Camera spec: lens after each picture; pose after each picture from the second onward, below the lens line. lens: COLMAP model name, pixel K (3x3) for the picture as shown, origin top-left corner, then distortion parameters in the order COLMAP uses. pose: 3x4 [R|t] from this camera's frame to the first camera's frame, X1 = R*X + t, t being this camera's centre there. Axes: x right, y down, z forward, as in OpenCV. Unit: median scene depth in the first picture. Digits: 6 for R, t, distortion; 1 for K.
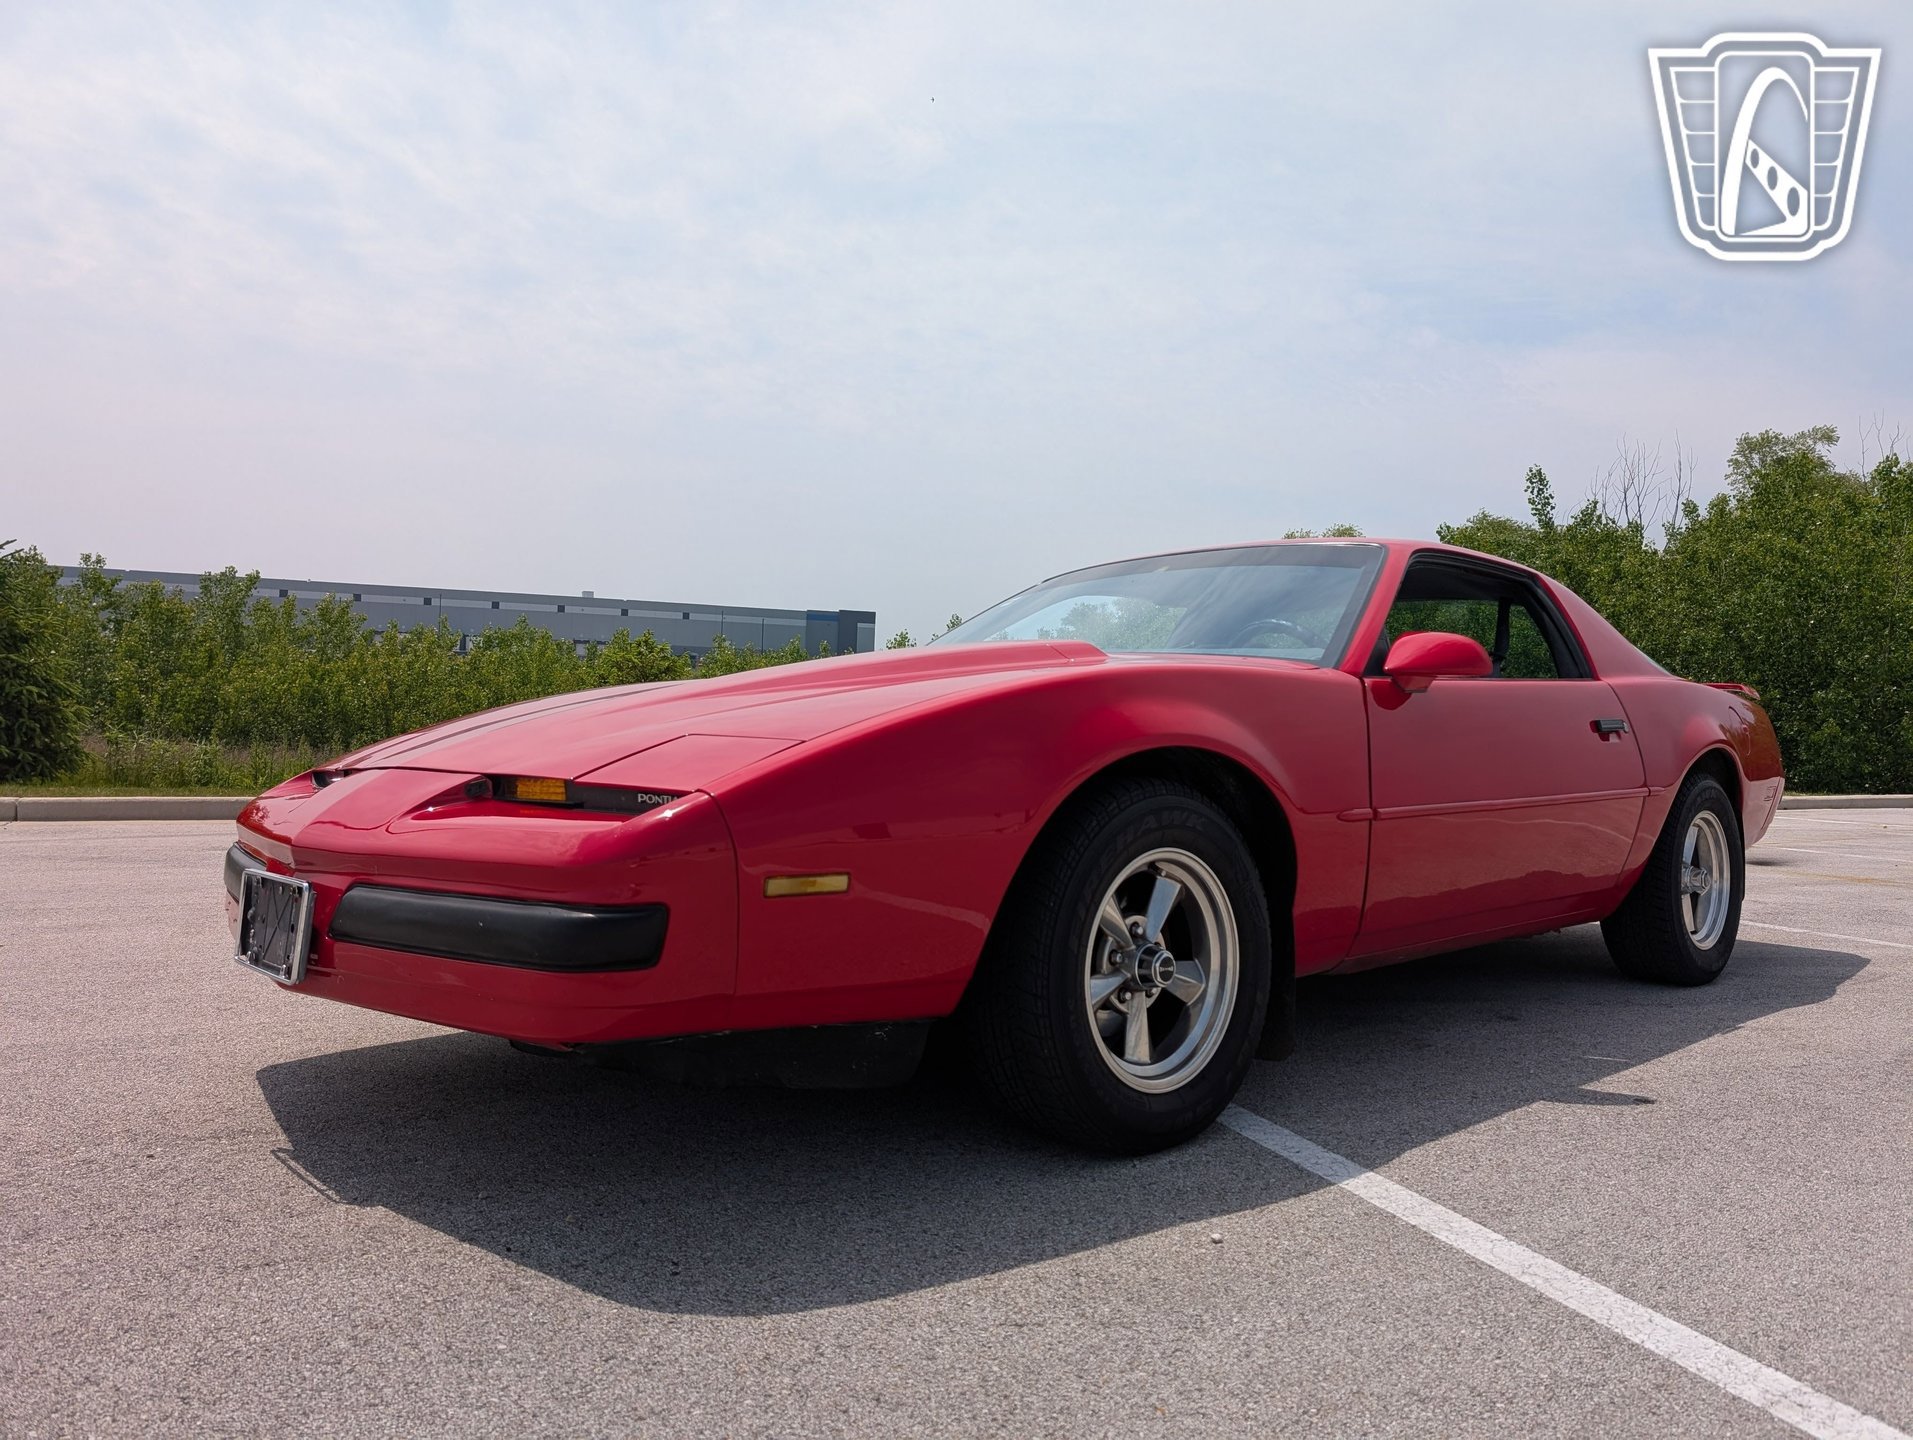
lens RADIAL K [[1387.5, 0, 1013.1], [0, 1387.5, 699.3], [0, 0, 1]] dist [0.013778, -0.000651]
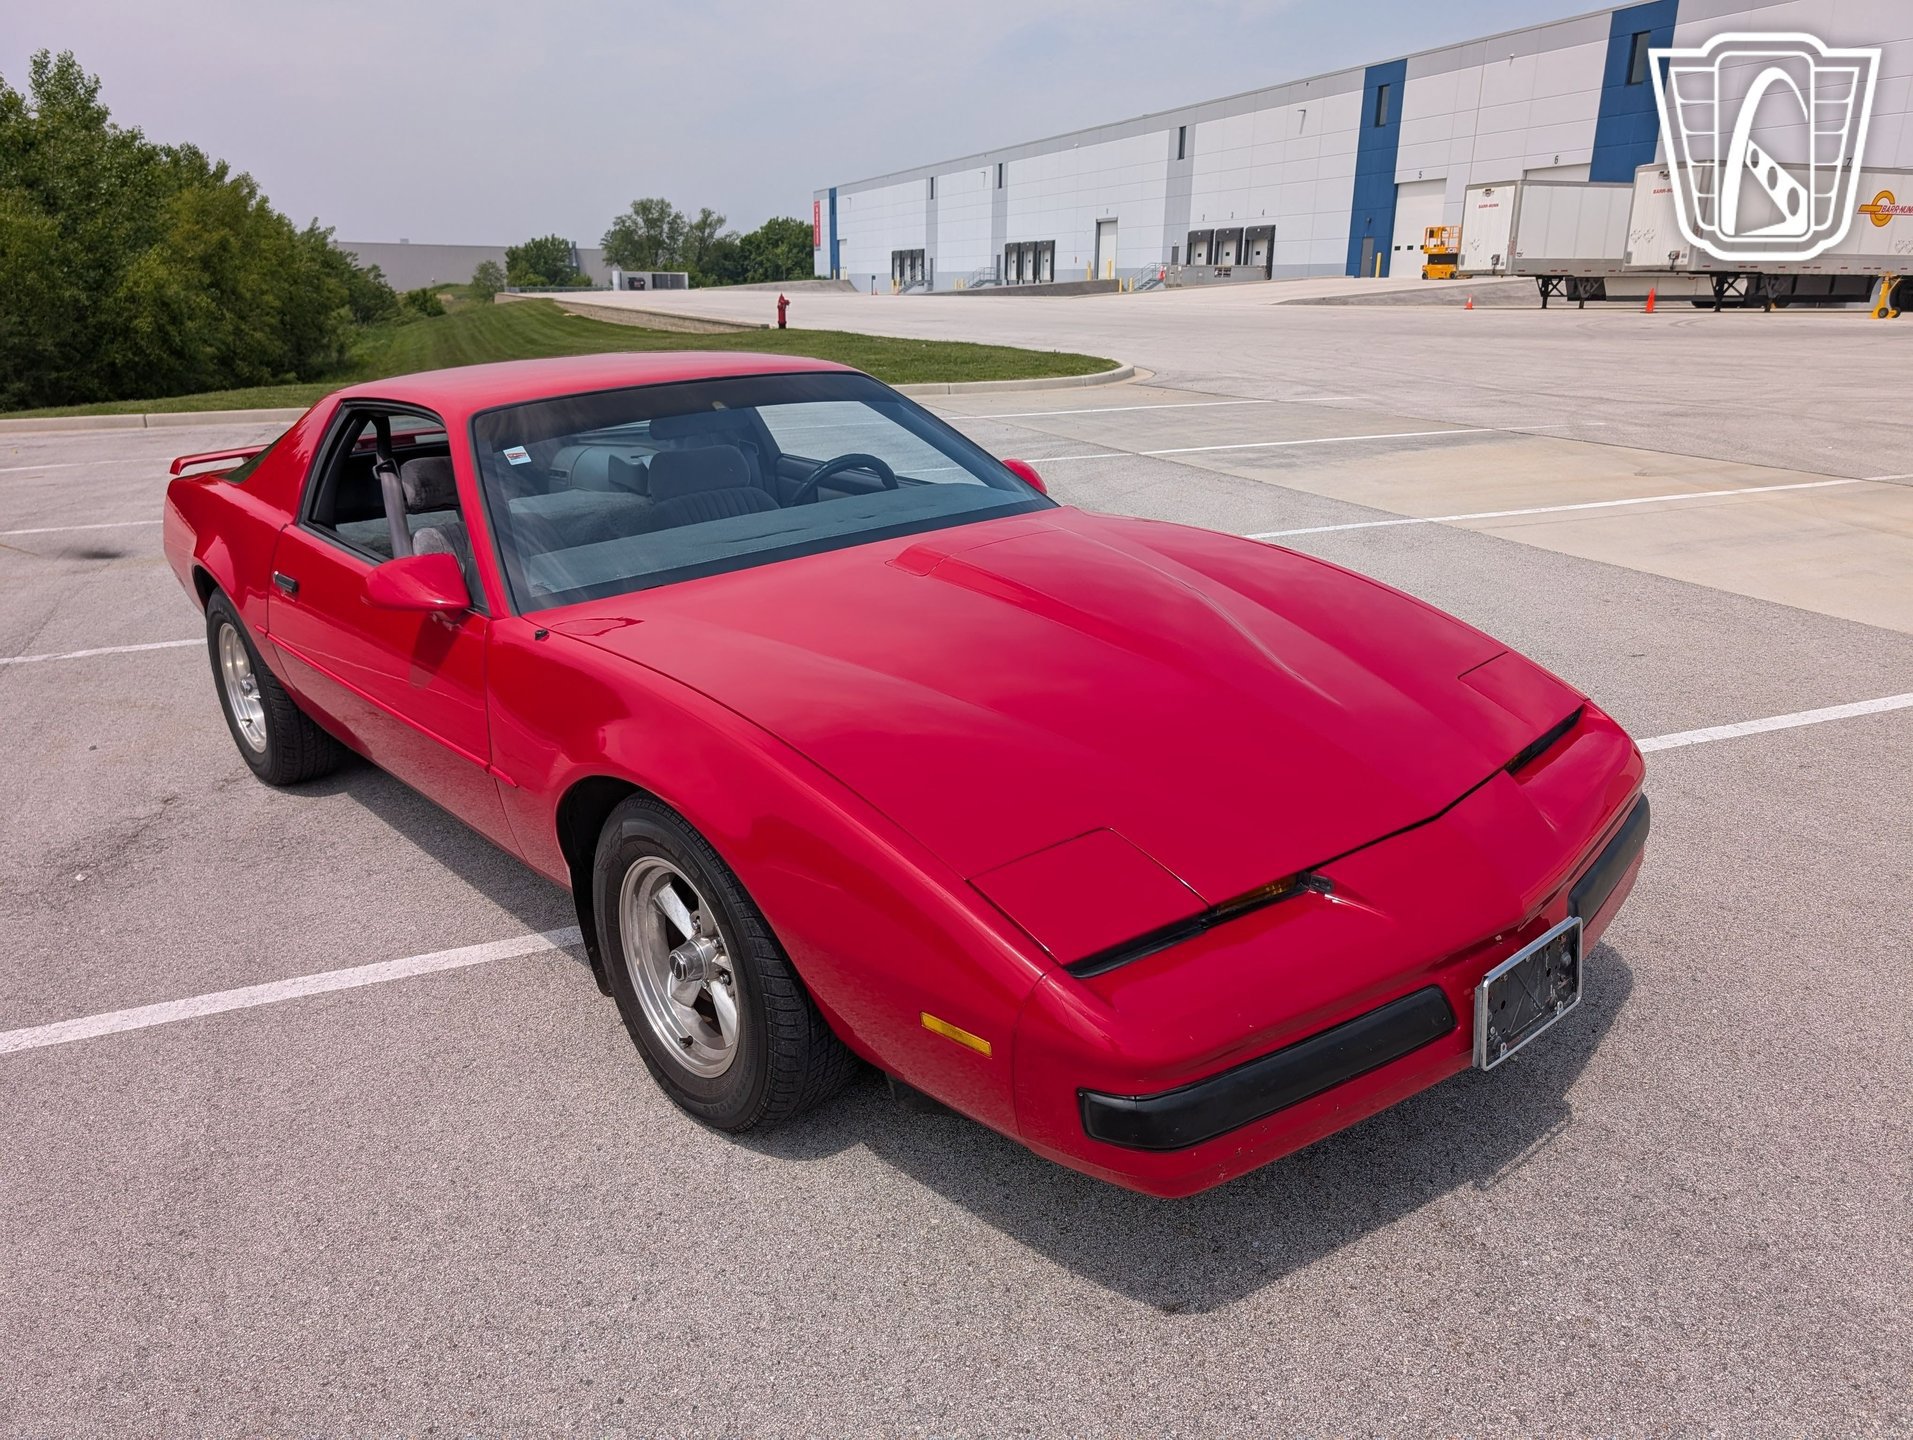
lens RADIAL K [[1378.8, 0, 967.1], [0, 1378.8, 726.0], [0, 0, 1]] dist [0.012892, -0.009484]
pose [[0.047290, -0.338771, 0.939680, -1.257358], [0.004054, 0.940789, 0.338967, -0.309354], [-0.998873, -0.012220, 0.045863, 1.212817]]
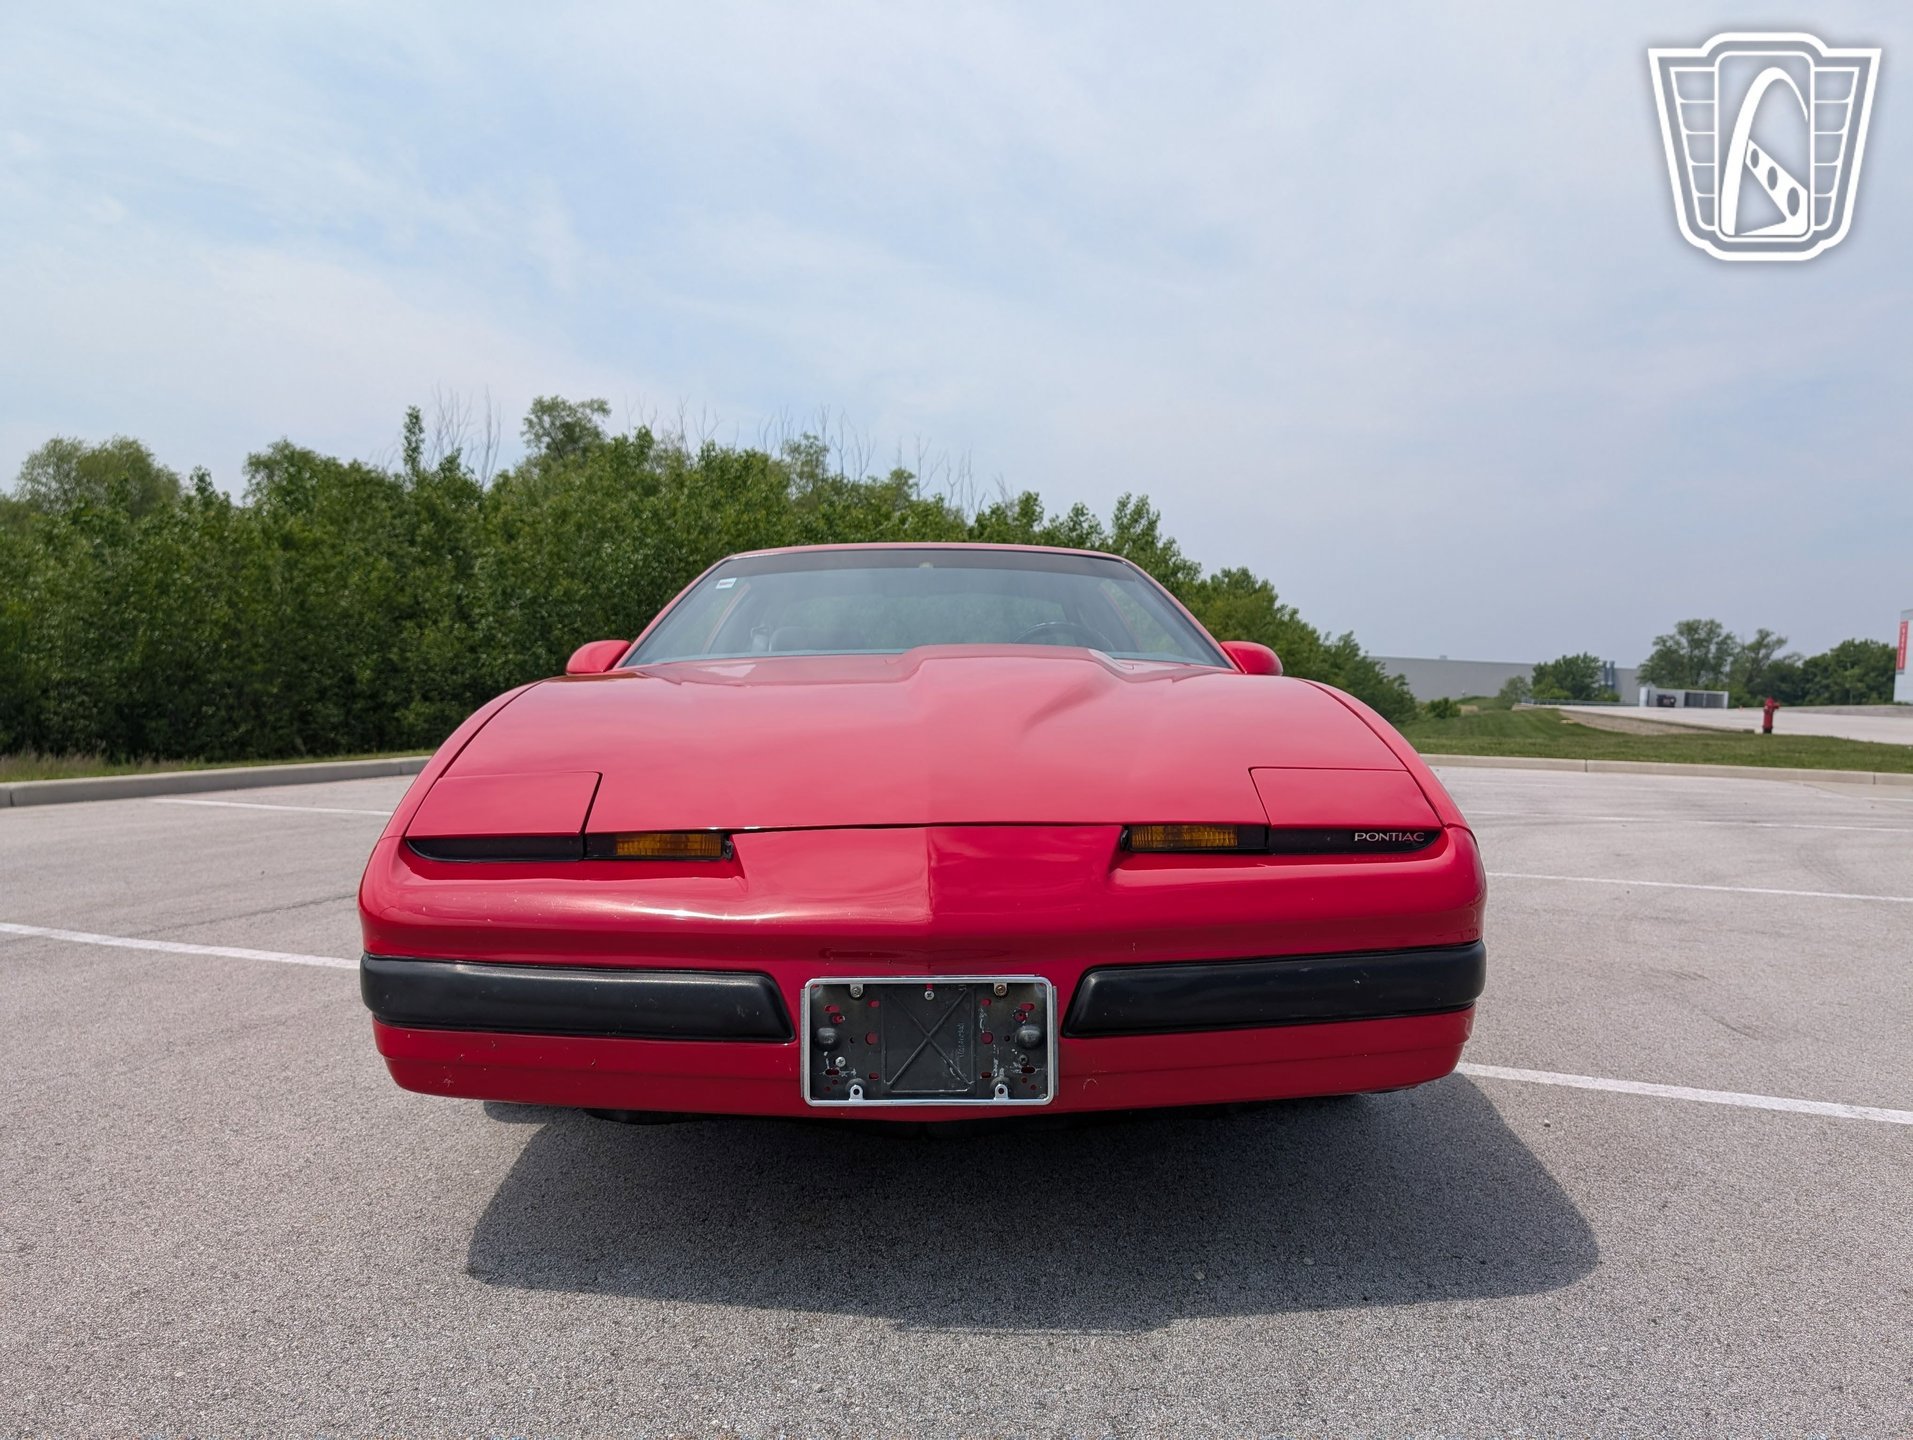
lens RADIAL K [[1378.8, 0, 967.1], [0, 1378.8, 726.0], [0, 0, 1]] dist [0.012892, -0.009484]
pose [[0.681089, -0.035621, 0.731334, -0.959214], [-0.011085, 0.998200, 0.058942, -0.052850], [-0.732117, -0.048251, 0.679468, 0.421613]]
